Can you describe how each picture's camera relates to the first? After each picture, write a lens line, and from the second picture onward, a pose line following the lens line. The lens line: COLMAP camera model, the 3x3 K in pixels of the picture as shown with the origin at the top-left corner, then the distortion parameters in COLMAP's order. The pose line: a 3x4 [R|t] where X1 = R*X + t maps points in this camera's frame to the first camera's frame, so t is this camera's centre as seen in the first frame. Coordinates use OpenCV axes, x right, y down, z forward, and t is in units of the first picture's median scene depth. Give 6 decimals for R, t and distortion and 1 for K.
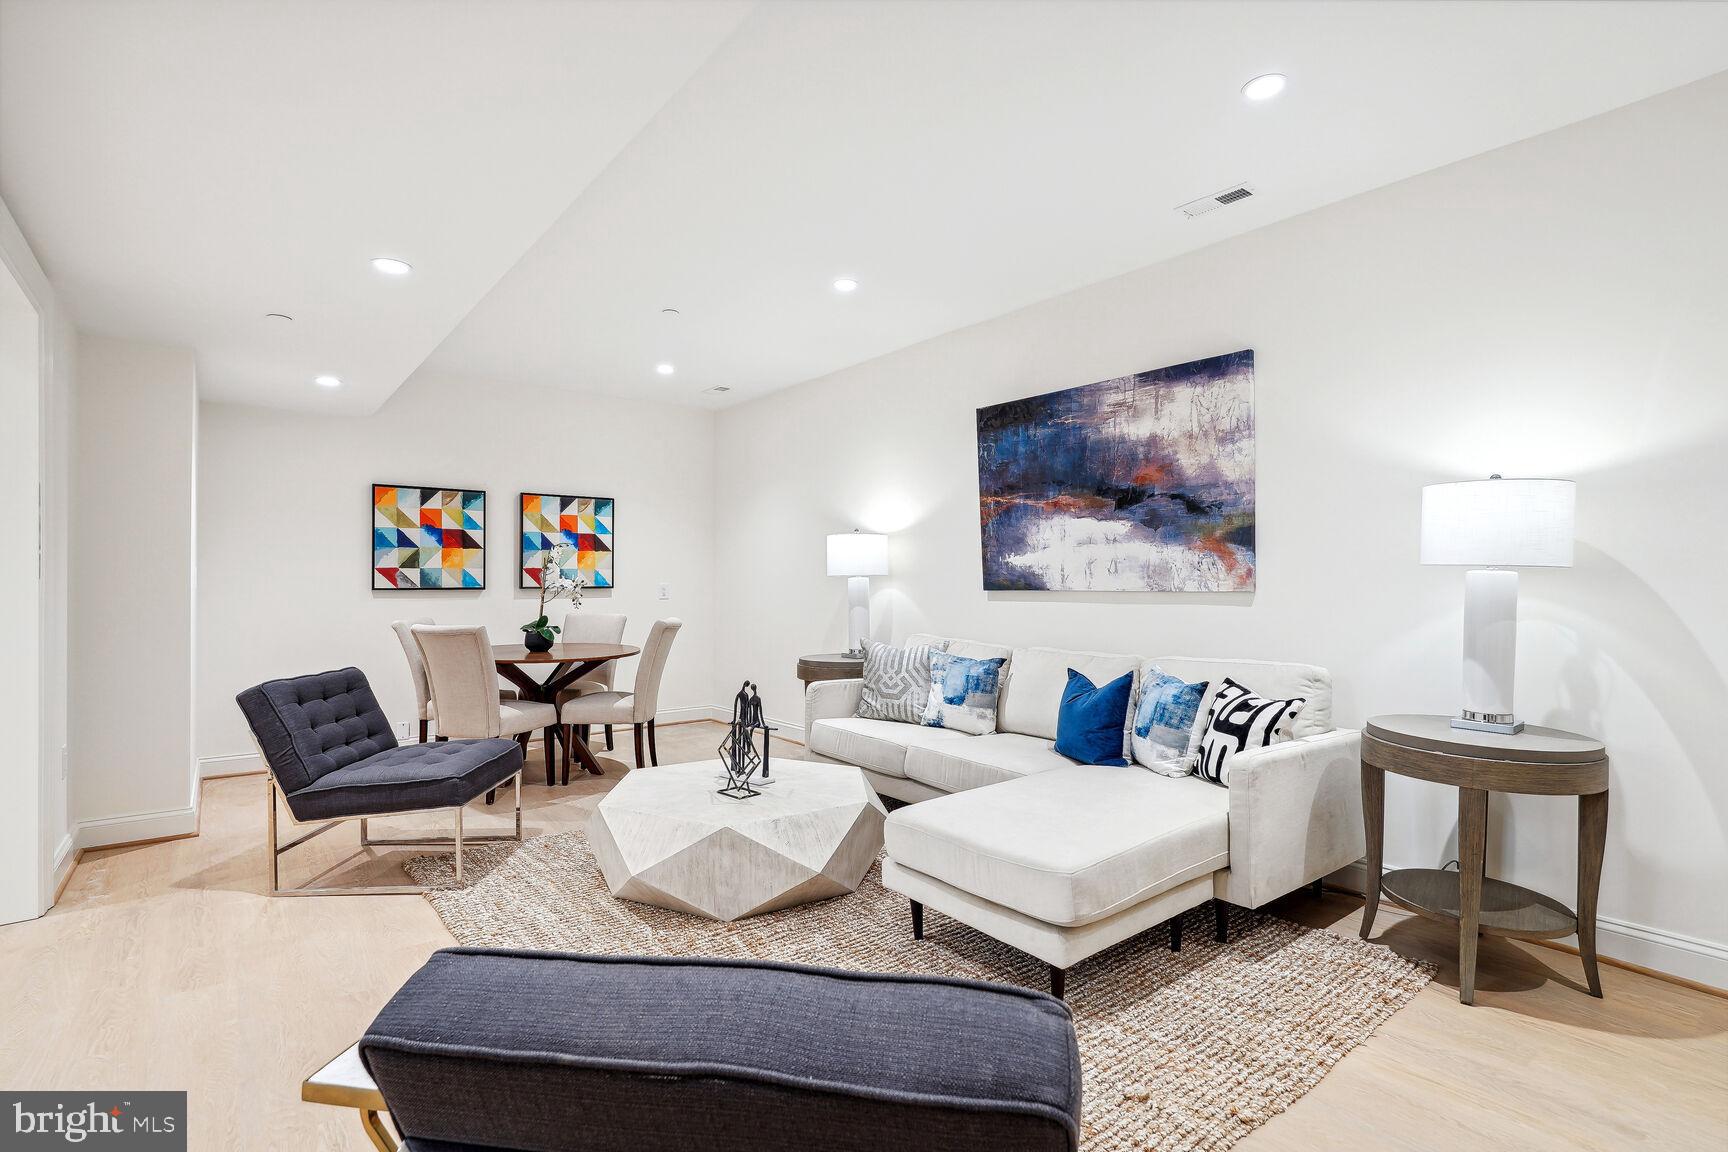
lens RADIAL K [[803.7, 0, 862.7], [0, 803.7, 582.6], [0, 0, 1]] dist [-0.016126, 0.005290]
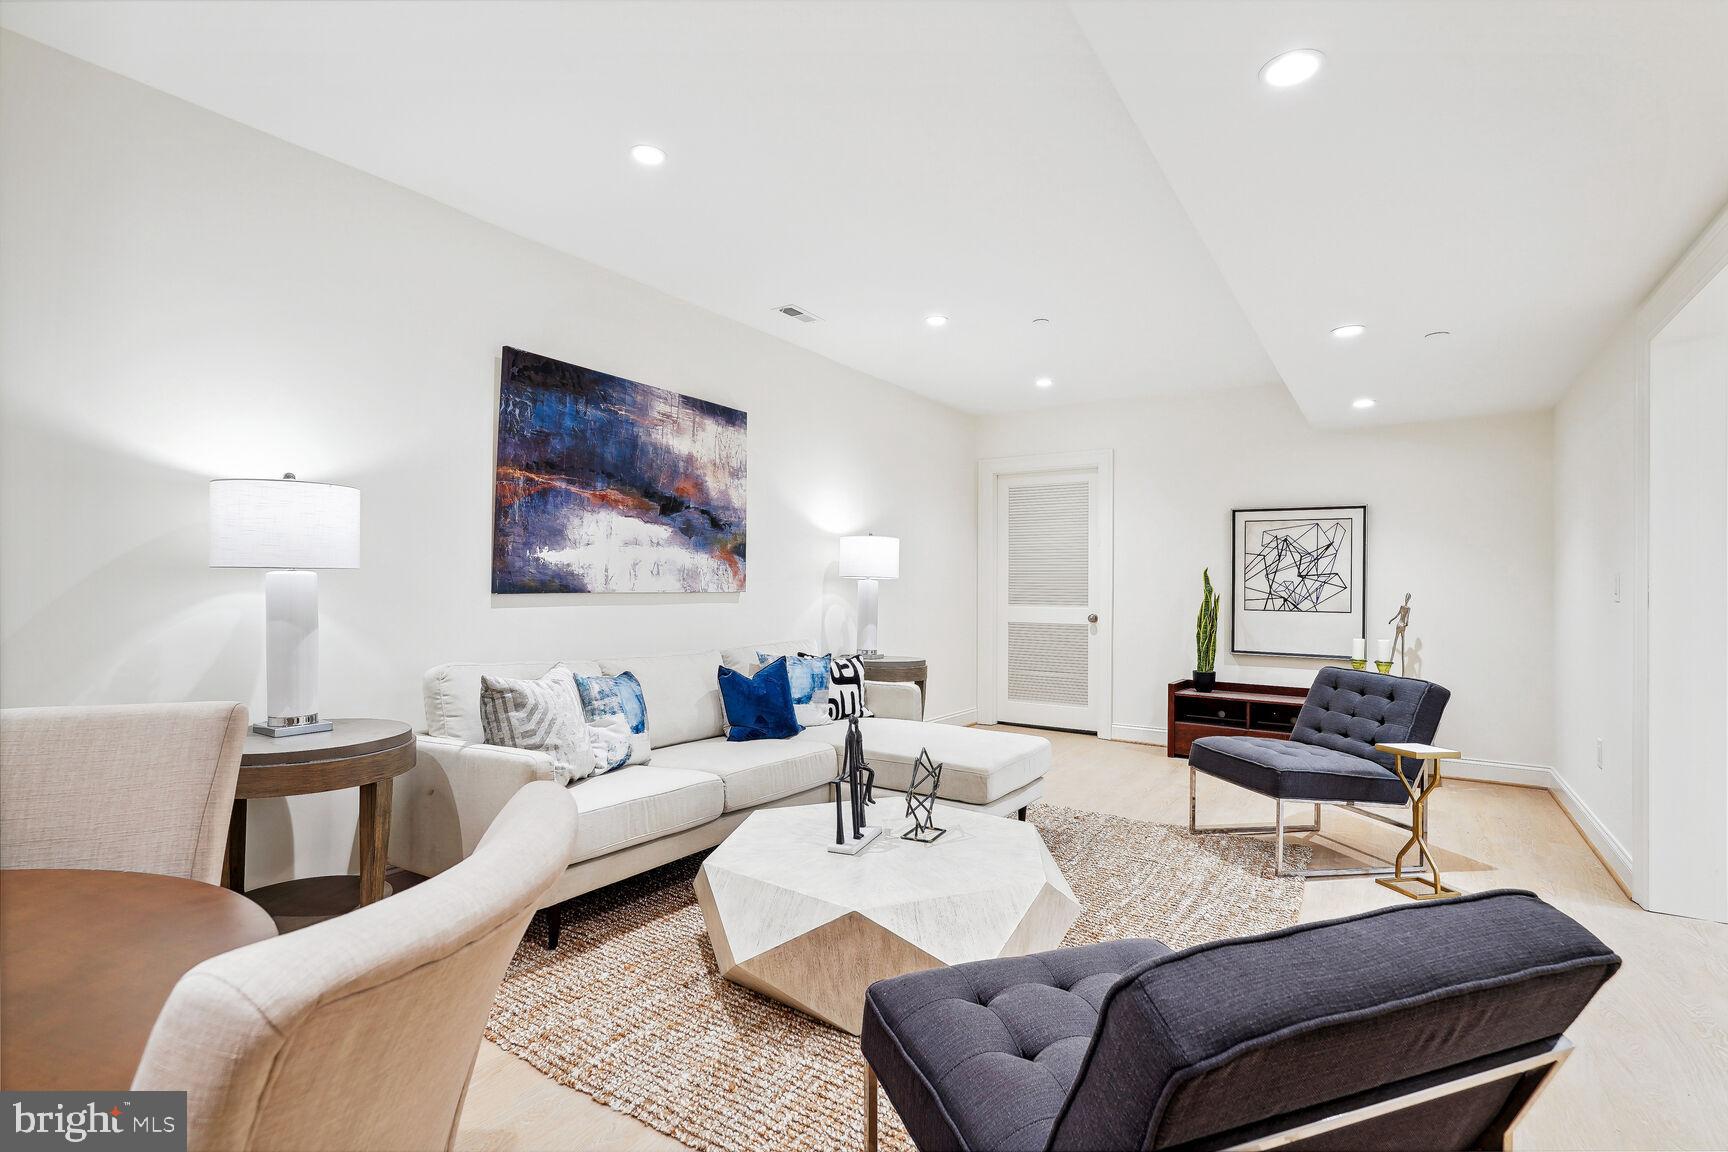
lens RADIAL K [[803.7, 0, 864.9], [0, 803.7, 581.0], [0, 0, 1]] dist [-0.016126, 0.005290]
pose [[-0.293759, 0.003150, 0.955874, -0.758154], [-0.008213, 0.999949, -0.005819, -0.000533], [-0.955844, -0.009560, -0.293719, 1.048714]]
